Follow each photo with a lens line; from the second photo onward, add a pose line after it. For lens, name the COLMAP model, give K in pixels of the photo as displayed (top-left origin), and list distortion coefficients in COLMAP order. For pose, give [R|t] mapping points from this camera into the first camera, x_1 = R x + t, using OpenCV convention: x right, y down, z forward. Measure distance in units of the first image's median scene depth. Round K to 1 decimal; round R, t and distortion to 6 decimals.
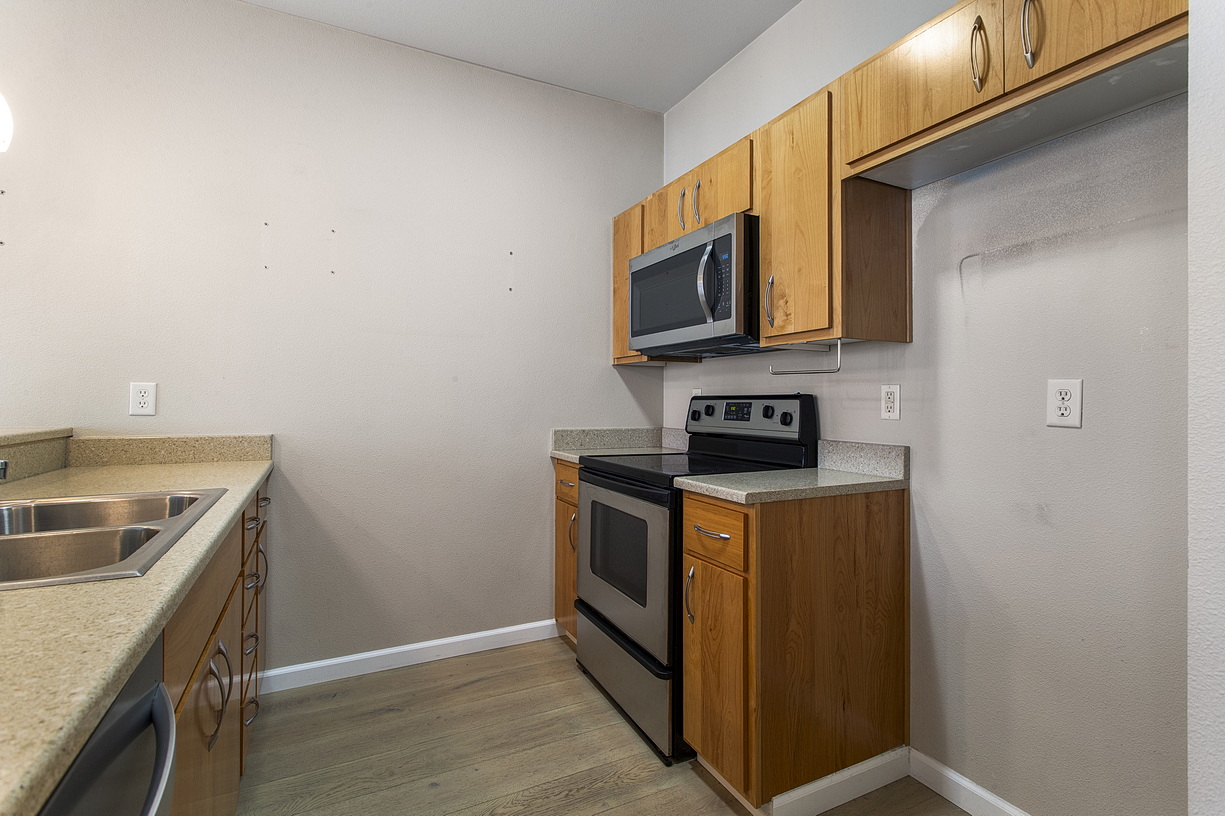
lens RADIAL K [[586.9, 0, 617.8], [0, 586.9, 394.8], [0, 0, 1]] dist [0.000084, 0.000943]
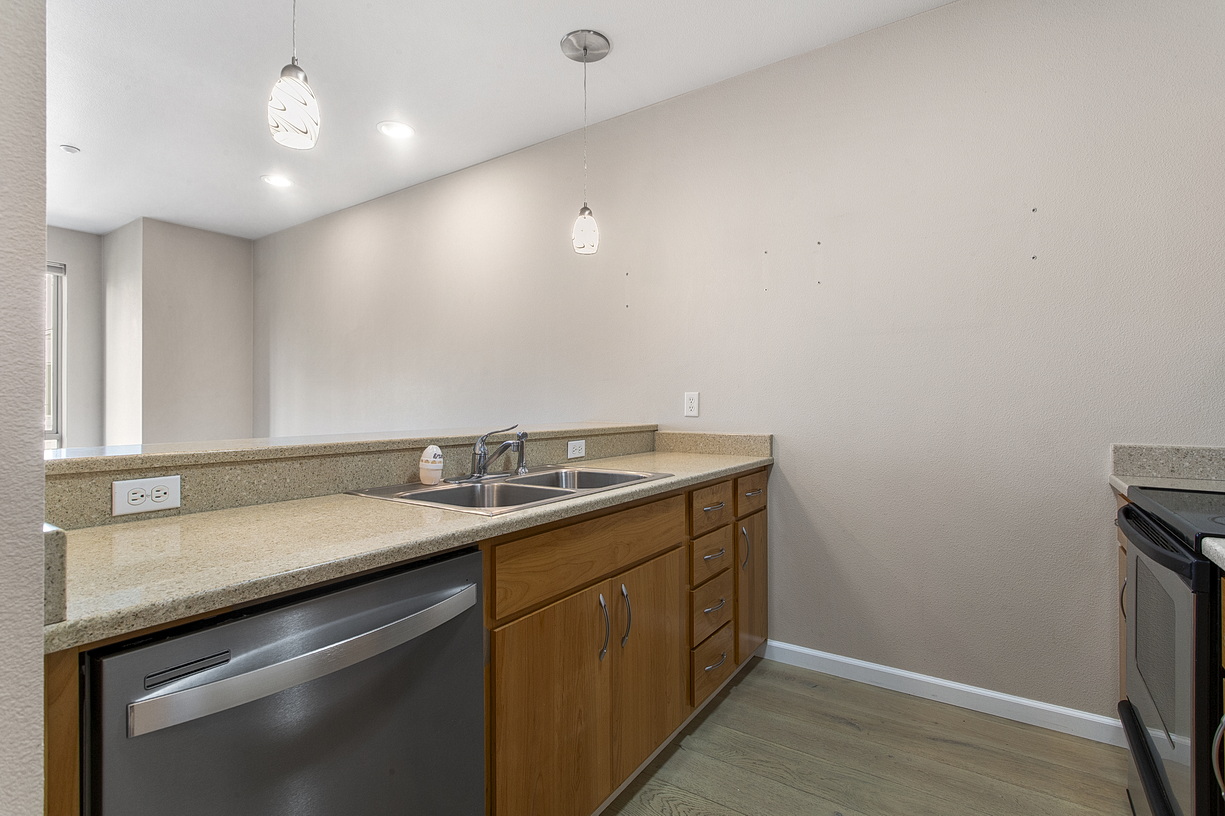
lens RADIAL K [[578.9, 0, 612.4], [0, 578.9, 399.3], [0, 0, 1]] dist [-0.000330, 0.001659]
pose [[0.477593, -0.013903, -0.878471, 0.290831], [0.014133, 0.999867, -0.008140, 0.003747], [0.878468, -0.008528, 0.477726, 0.215094]]
